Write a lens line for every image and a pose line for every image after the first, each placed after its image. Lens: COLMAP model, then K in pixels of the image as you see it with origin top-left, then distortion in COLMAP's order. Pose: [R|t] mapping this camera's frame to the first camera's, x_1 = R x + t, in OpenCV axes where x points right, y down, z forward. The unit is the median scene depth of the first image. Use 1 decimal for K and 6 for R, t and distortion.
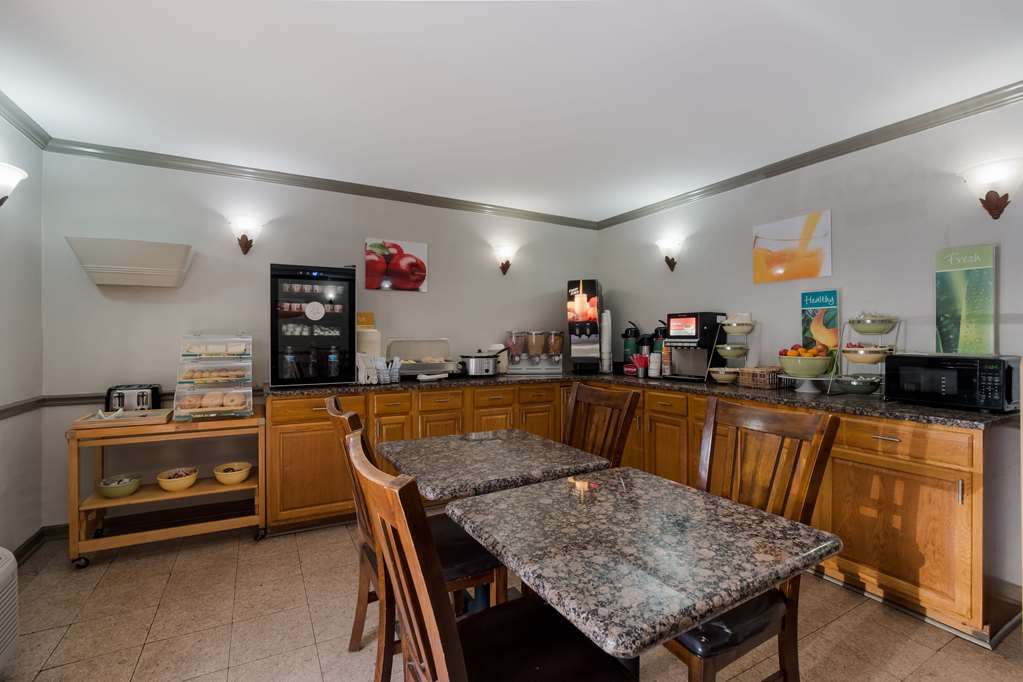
lens RADIAL K [[460.7, 0, 513.0], [0, 460.7, 332.3], [0, 0, 1]] dist [-0.014280, 0.000098]
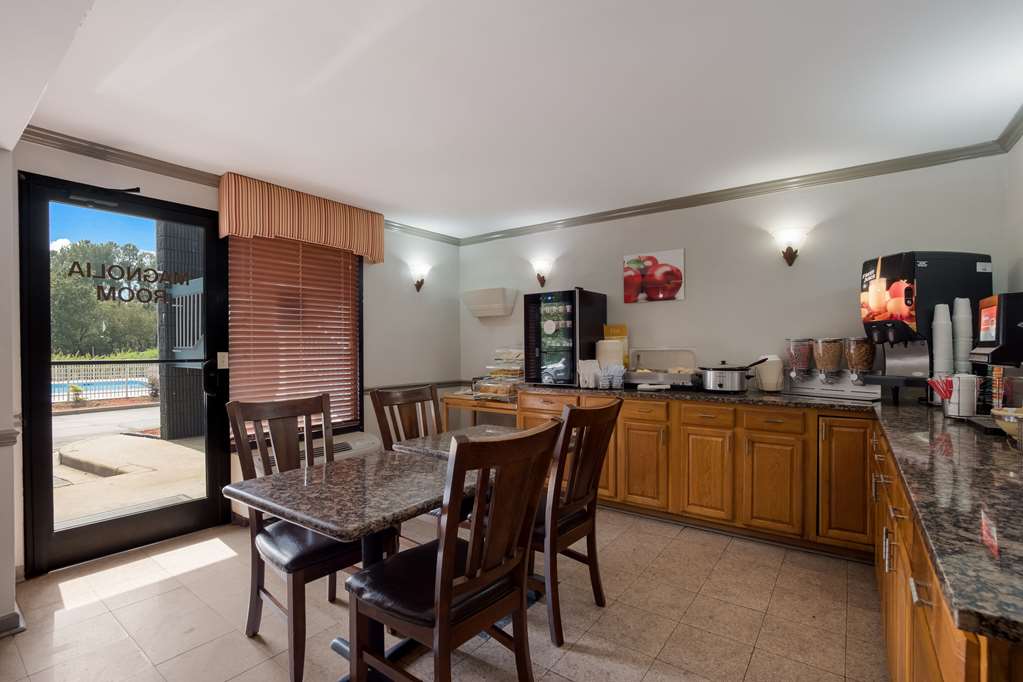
lens RADIAL K [[463.2, 0, 510.0], [0, 463.2, 349.8], [0, 0, 1]] dist [-0.038724, -0.000425]
pose [[0.418295, -0.000423, -0.908311, 0.536978], [0.011462, 0.999923, 0.004813, 0.008222], [0.908239, -0.012424, 0.418267, 0.277505]]
